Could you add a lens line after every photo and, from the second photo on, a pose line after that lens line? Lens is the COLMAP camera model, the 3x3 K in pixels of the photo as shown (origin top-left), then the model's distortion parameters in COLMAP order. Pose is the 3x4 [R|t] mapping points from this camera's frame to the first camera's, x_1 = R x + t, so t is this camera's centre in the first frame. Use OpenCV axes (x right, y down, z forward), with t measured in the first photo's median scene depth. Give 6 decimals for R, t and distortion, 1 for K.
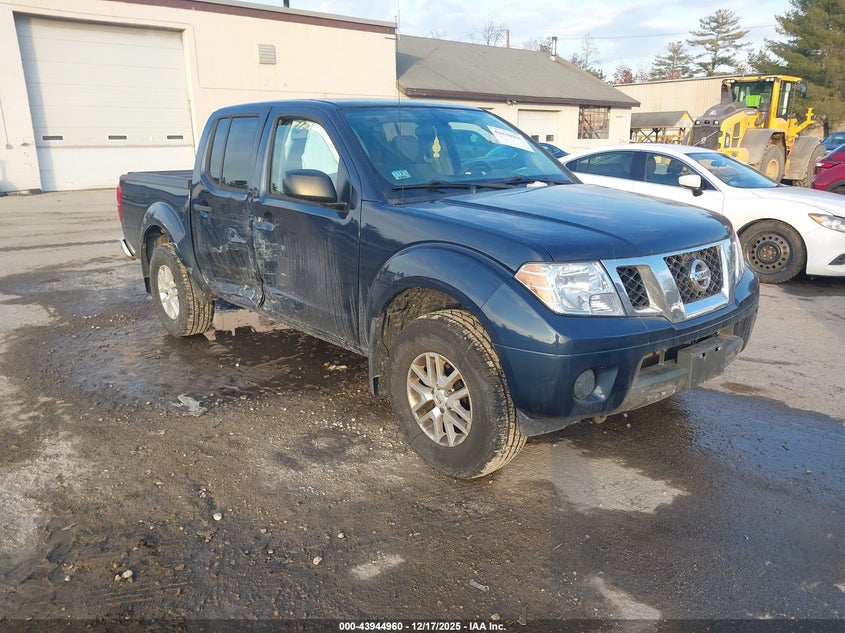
lens RADIAL K [[666.3, 0, 422.5], [0, 666.3, 316.5], [0, 0, 1]] dist [0.005861, 0.005527]
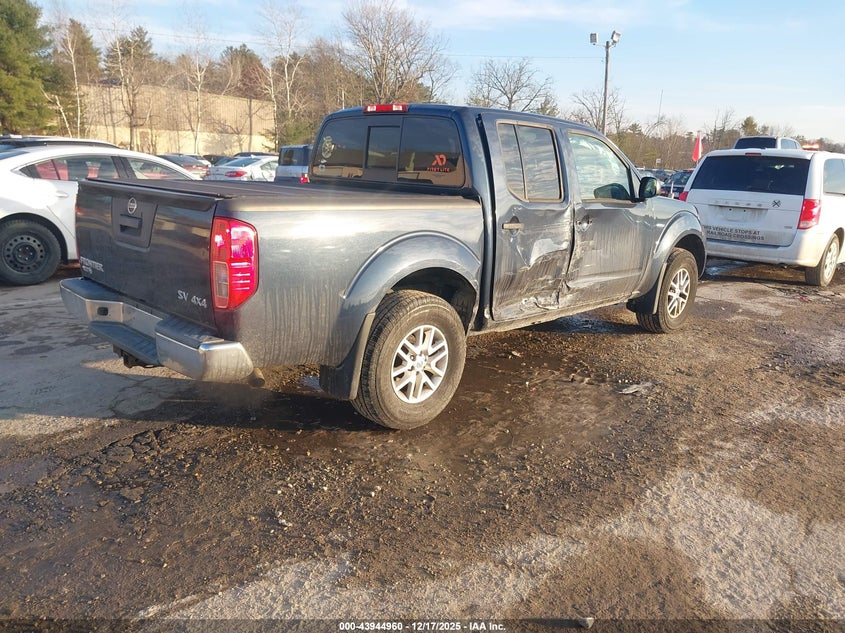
lens RADIAL K [[666.3, 0, 422.5], [0, 666.3, 316.5], [0, 0, 1]] dist [0.005861, 0.005527]
pose [[-0.073289, -0.231035, 0.970181, -1.376031], [0.218018, 0.945557, 0.241641, -0.332297], [-0.973189, 0.229227, -0.018929, 1.332770]]
